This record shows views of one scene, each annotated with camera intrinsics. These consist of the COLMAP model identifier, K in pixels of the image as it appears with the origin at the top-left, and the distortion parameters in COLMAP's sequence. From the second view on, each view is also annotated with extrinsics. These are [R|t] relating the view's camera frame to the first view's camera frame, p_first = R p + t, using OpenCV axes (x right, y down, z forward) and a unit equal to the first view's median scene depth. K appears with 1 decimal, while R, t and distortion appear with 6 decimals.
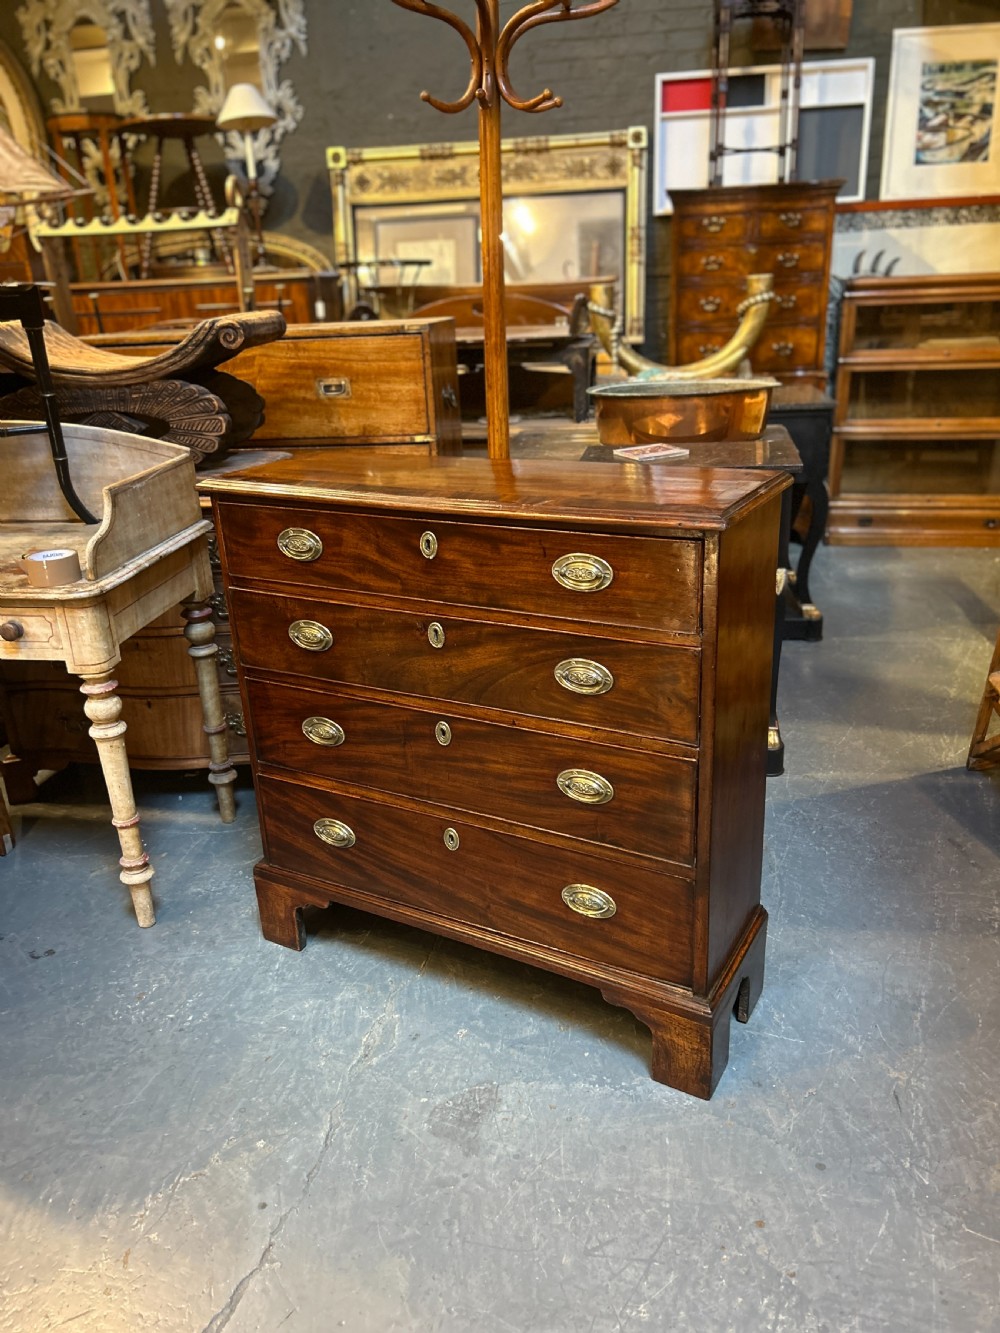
lens RADIAL K [[969.6, 0, 485.8], [0, 969.6, 685.6], [0, 0, 1]] dist [0.000755, -0.000297]
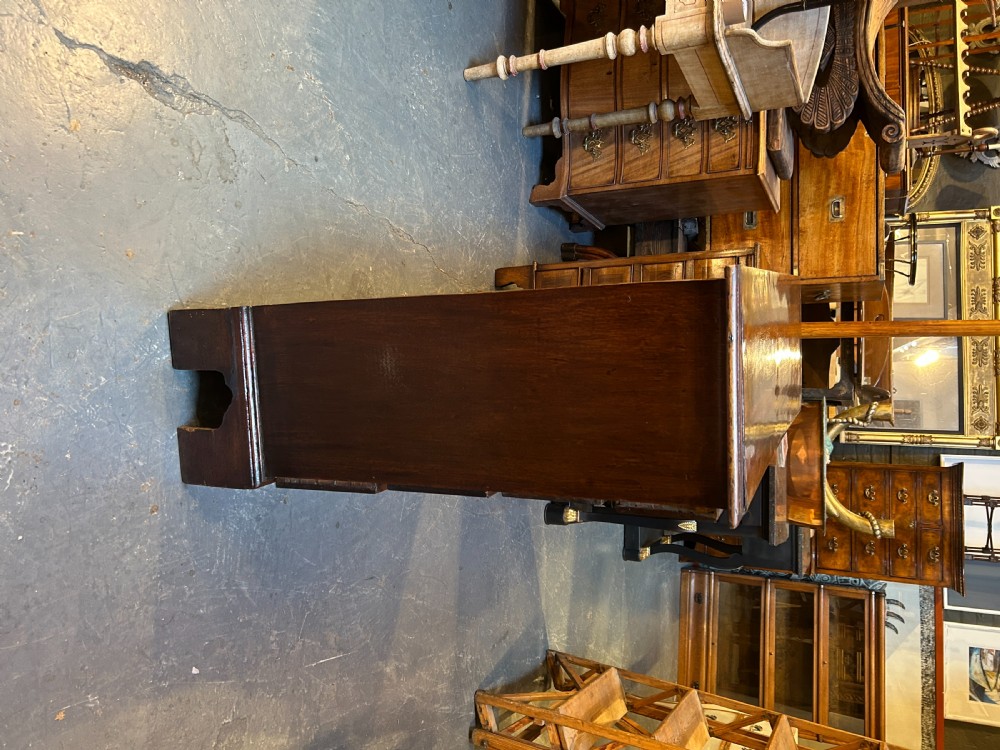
lens RADIAL K [[716.5, 0, 499.6], [0, 716.5, 359.6], [0, 0, 1]] dist [-0.000331, -0.009434]
pose [[-0.018107, 0.998389, 0.053764, 0.009362], [-0.995697, -0.022893, 0.089792, 0.083839], [0.090878, -0.051907, 0.994508, -0.057142]]
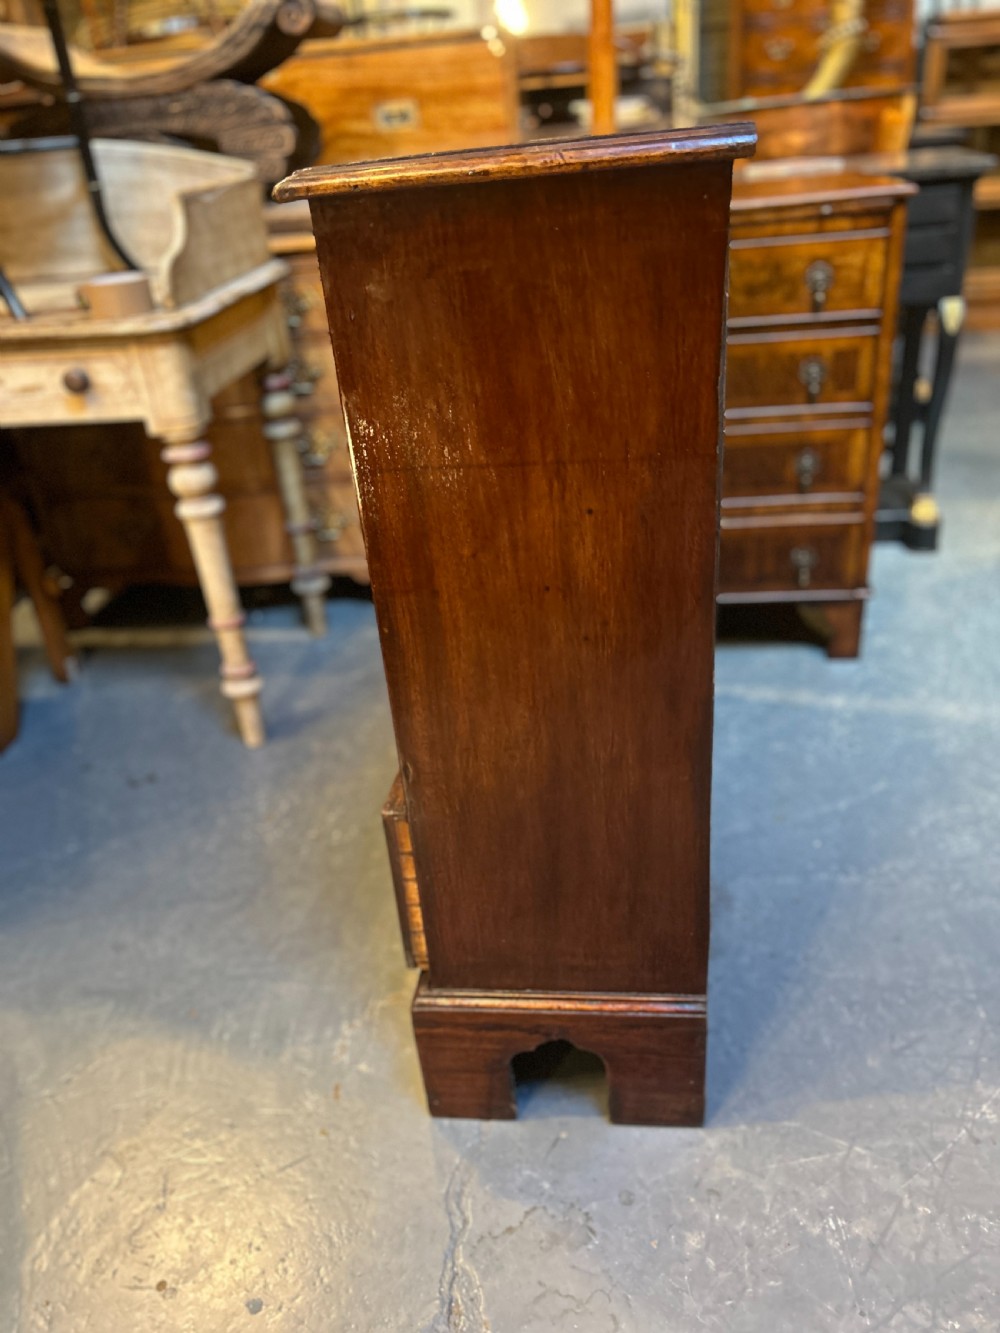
lens RADIAL K [[1011.7, 0, 516.4], [0, 1011.7, 666.0], [0, 0, 1]] dist [0.003529, -0.002553]
pose [[0.998382, -0.055994, 0.009901, -0.112119], [0.054311, 0.990589, 0.125631, 0.070283], [-0.016843, -0.124890, 0.992028, 0.101134]]
